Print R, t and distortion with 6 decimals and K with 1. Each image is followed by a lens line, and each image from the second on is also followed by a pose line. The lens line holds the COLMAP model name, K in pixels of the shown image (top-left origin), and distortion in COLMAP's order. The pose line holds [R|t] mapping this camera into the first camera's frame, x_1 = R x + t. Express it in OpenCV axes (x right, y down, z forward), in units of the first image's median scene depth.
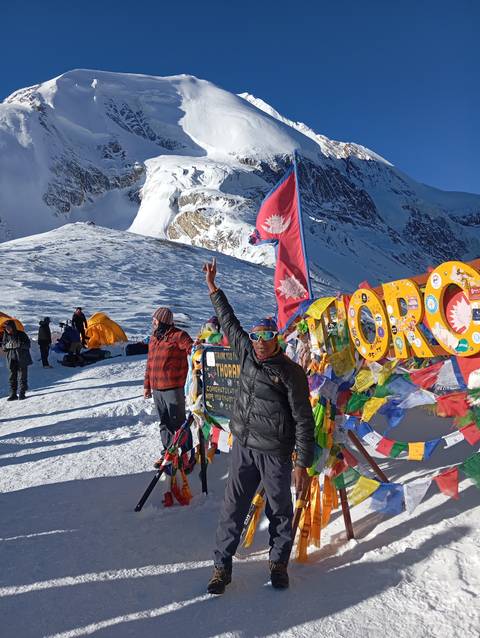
lens RADIAL K [[525.3, 0, 255.8], [0, 525.3, 301.4], [0, 0, 1]] dist [0.055491, -0.147771]
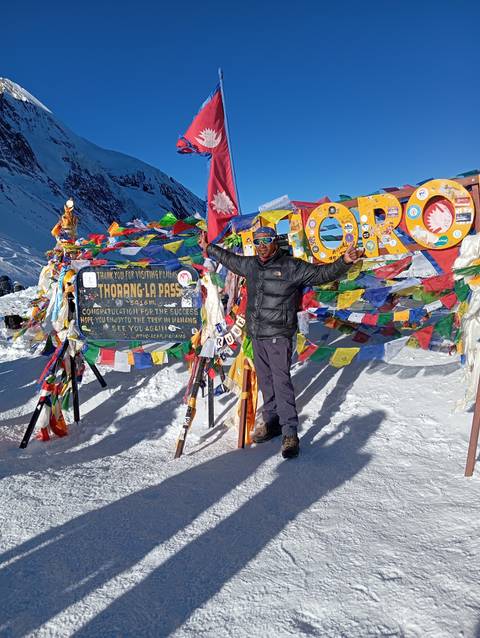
lens RADIAL K [[522.9, 0, 257.5], [0, 522.9, 310.5], [0, 0, 1]] dist [0.129512, -0.302689]
pose [[0.797002, -0.031938, 0.603131, -0.409009], [-0.024746, 0.996036, 0.085444, 0.076203], [-0.603469, -0.083024, 0.793052, 0.078310]]
